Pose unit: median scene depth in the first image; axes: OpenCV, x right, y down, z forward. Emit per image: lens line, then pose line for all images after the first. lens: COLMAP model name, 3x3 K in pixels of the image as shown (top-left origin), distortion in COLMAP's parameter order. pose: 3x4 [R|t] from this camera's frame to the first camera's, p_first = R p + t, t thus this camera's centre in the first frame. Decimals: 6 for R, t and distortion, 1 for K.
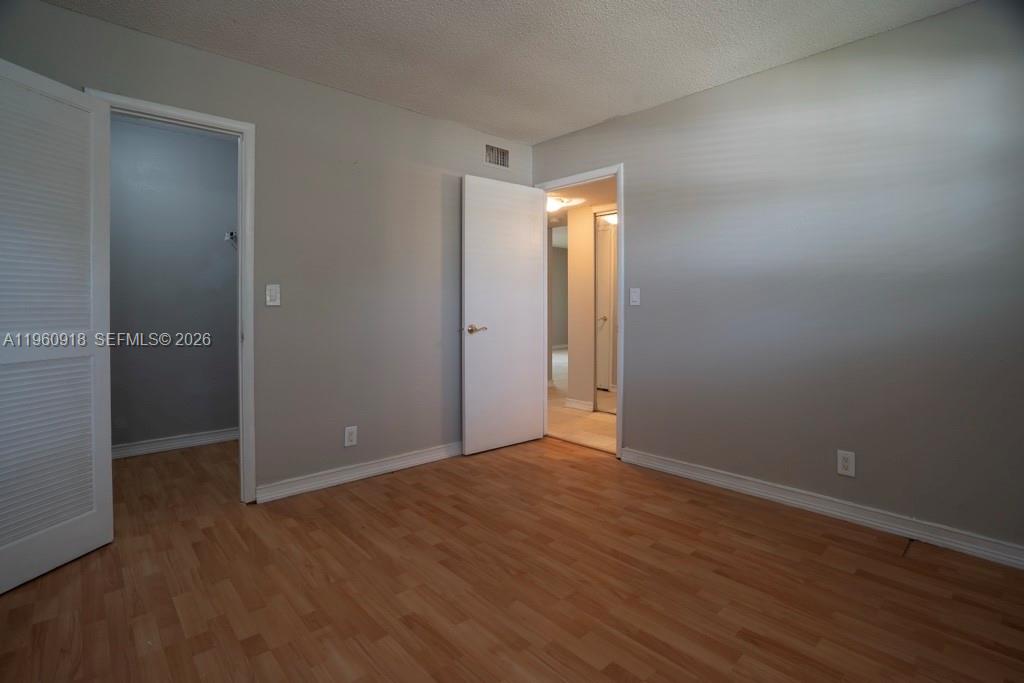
lens RADIAL K [[492.6, 0, 512.0], [0, 492.6, 341.5], [0, 0, 1]] dist [-0.081539, 0.041355]
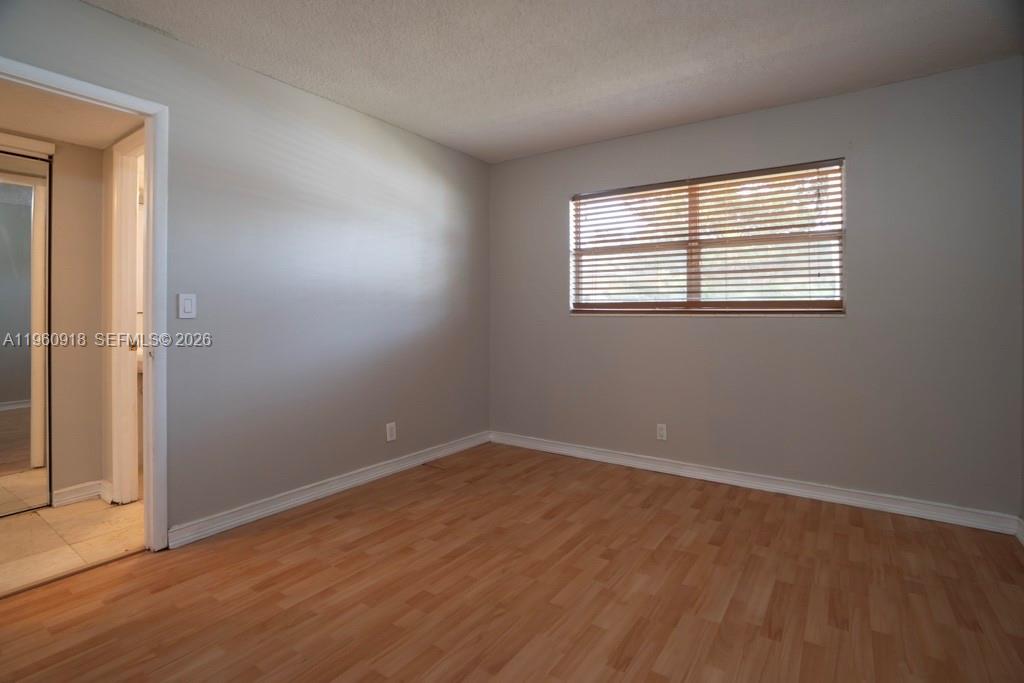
lens RADIAL K [[492.6, 0, 512.0], [0, 492.6, 341.5], [0, 0, 1]] dist [-0.081539, 0.041355]
pose [[-0.219396, -0.054515, 0.974112, -0.738794], [0.074283, 0.994606, 0.072393, -0.077530], [-0.972804, 0.088243, -0.214163, 0.974769]]
